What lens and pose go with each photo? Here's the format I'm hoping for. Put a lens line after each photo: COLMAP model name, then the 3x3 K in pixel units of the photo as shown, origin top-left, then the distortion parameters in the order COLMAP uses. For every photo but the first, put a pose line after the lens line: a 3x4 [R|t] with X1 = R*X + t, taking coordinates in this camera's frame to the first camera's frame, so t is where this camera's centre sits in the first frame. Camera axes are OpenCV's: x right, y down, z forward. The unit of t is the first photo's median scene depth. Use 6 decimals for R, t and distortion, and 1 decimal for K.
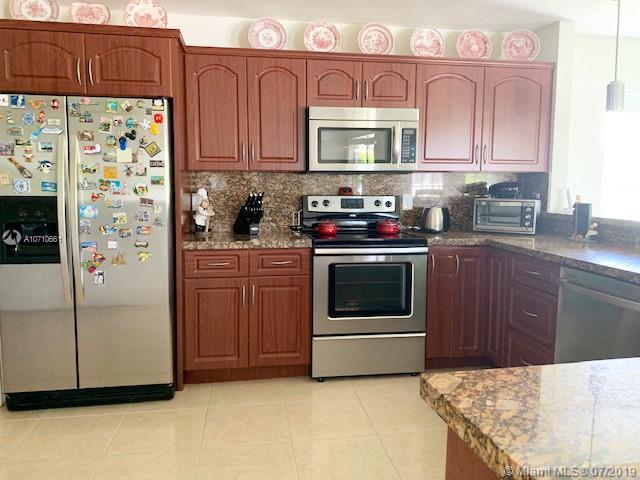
lens RADIAL K [[506.7, 0, 320.2], [0, 506.7, 239.8], [0, 0, 1]] dist [0.042785, -0.027302]
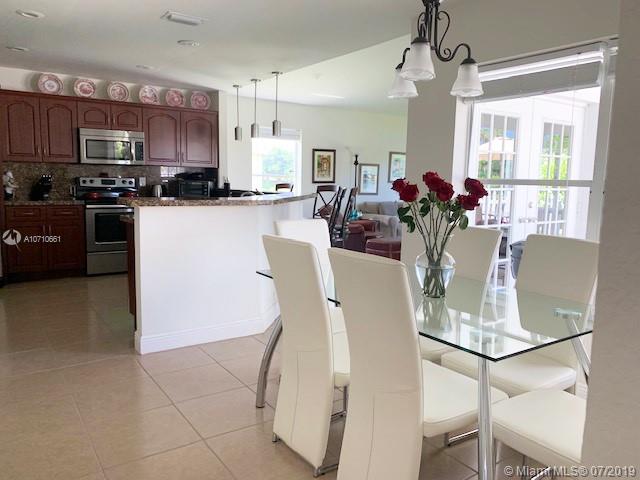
lens RADIAL K [[506.7, 0, 319.9], [0, 506.7, 238.8], [0, 0, 1]] dist [0.042785, -0.027302]
pose [[0.907806, -0.034876, 0.417939, -0.018029], [0.026341, 0.999310, 0.026174, 0.102619], [-0.418563, -0.012752, 0.908098, -0.959476]]
